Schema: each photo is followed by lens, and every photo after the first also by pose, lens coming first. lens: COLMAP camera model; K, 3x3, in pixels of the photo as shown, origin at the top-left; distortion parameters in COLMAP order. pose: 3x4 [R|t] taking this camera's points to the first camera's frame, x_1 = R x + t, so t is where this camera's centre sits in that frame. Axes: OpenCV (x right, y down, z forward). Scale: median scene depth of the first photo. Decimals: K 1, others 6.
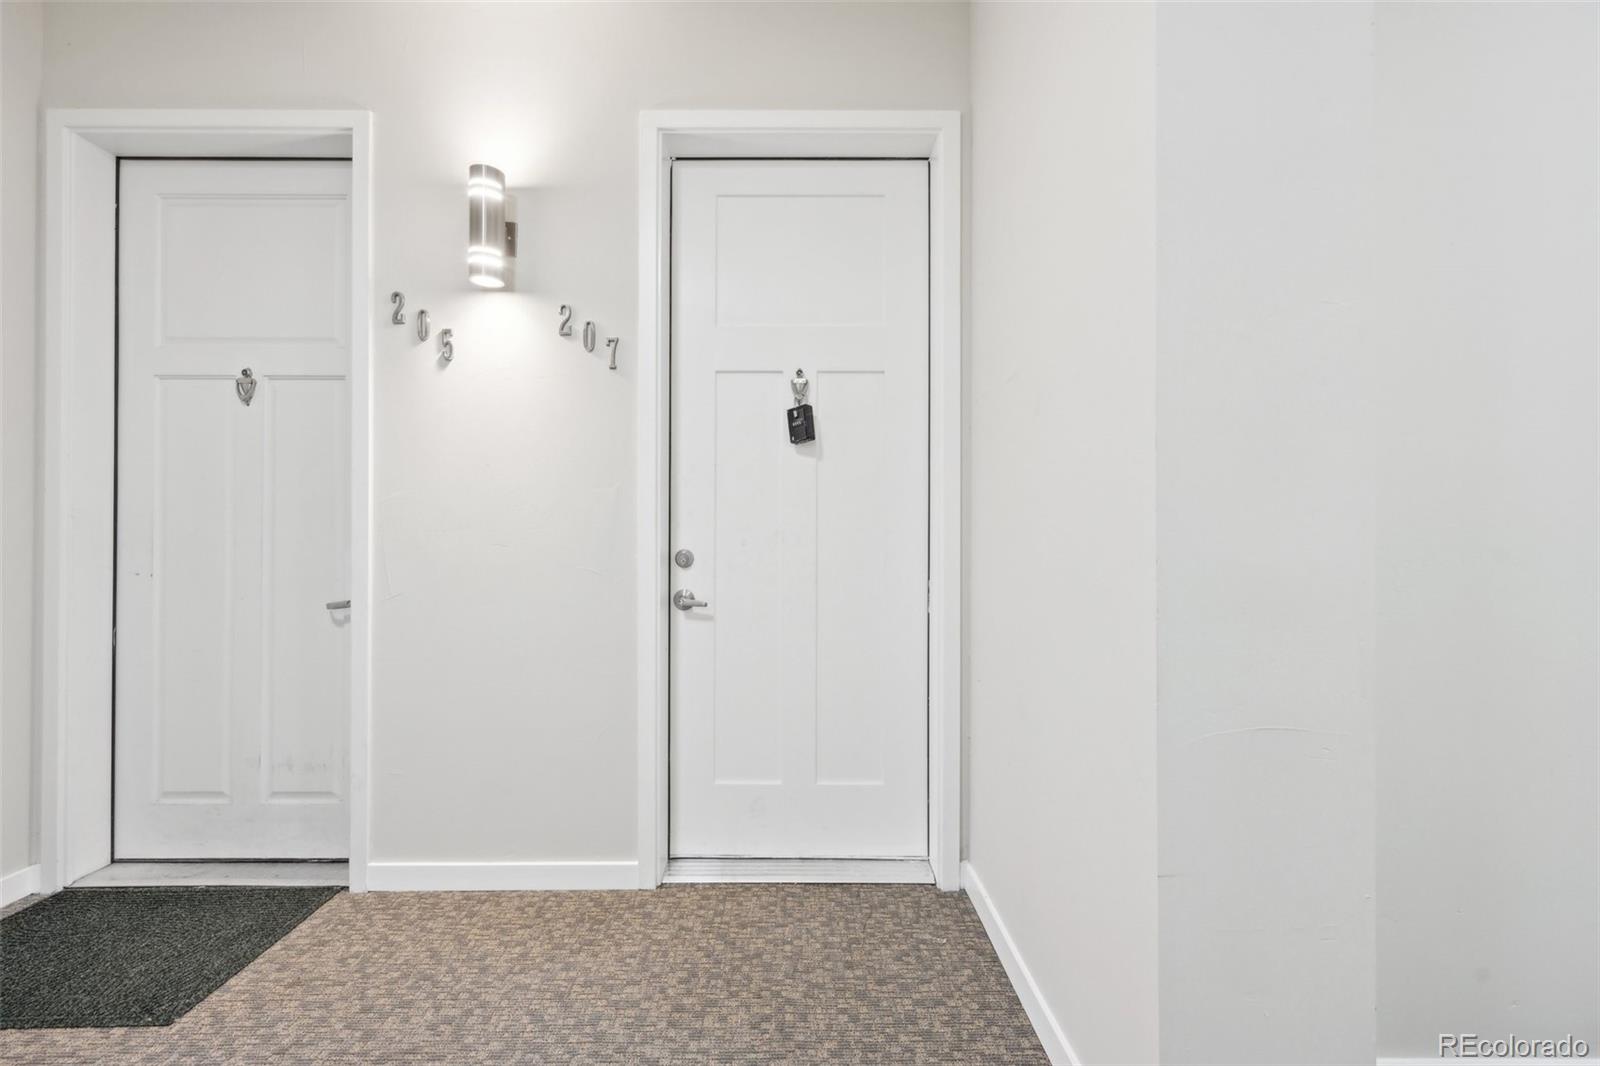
lens RADIAL K [[639.4, 0, 797.4], [0, 639.4, 547.2], [0, 0, 1]] dist [-0.000233, 0.000792]
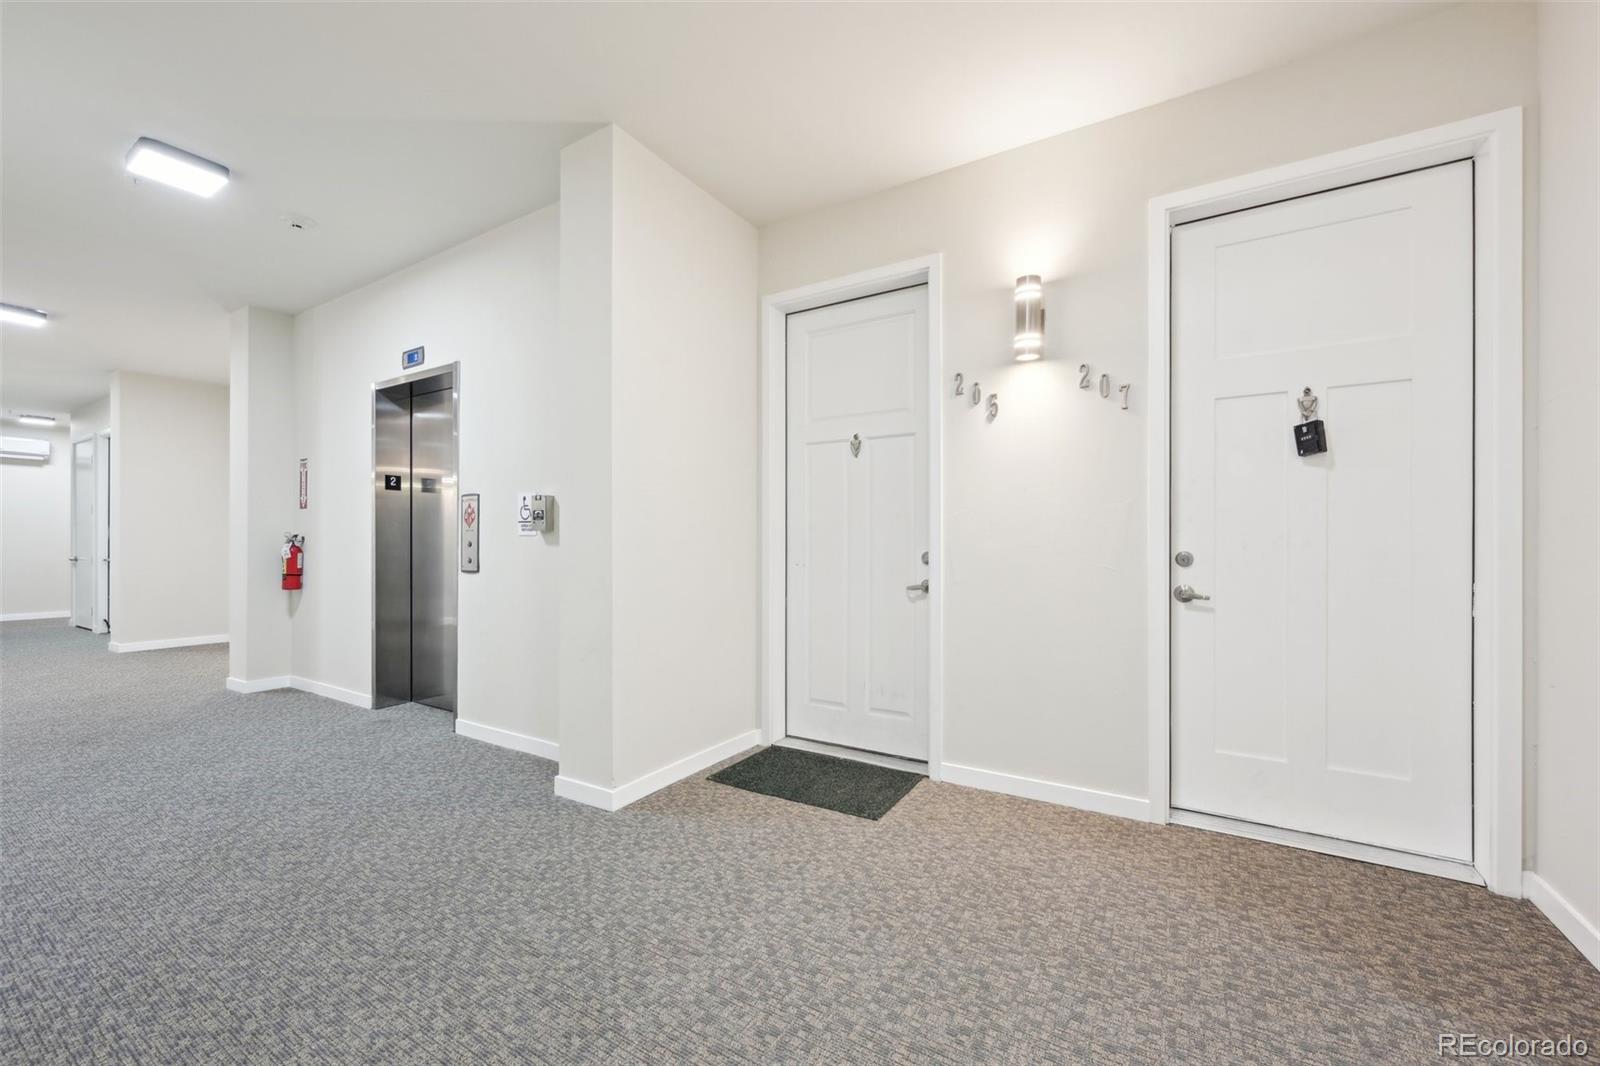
lens RADIAL K [[639.4, 0, 797.4], [0, 639.4, 547.2], [0, 0, 1]] dist [-0.000233, 0.000792]
pose [[0.847526, 0.001682, -0.530751, -0.166216], [-0.004444, 0.999982, -0.003927, 0.003715], [0.530735, 0.005687, 0.847519, -0.422830]]
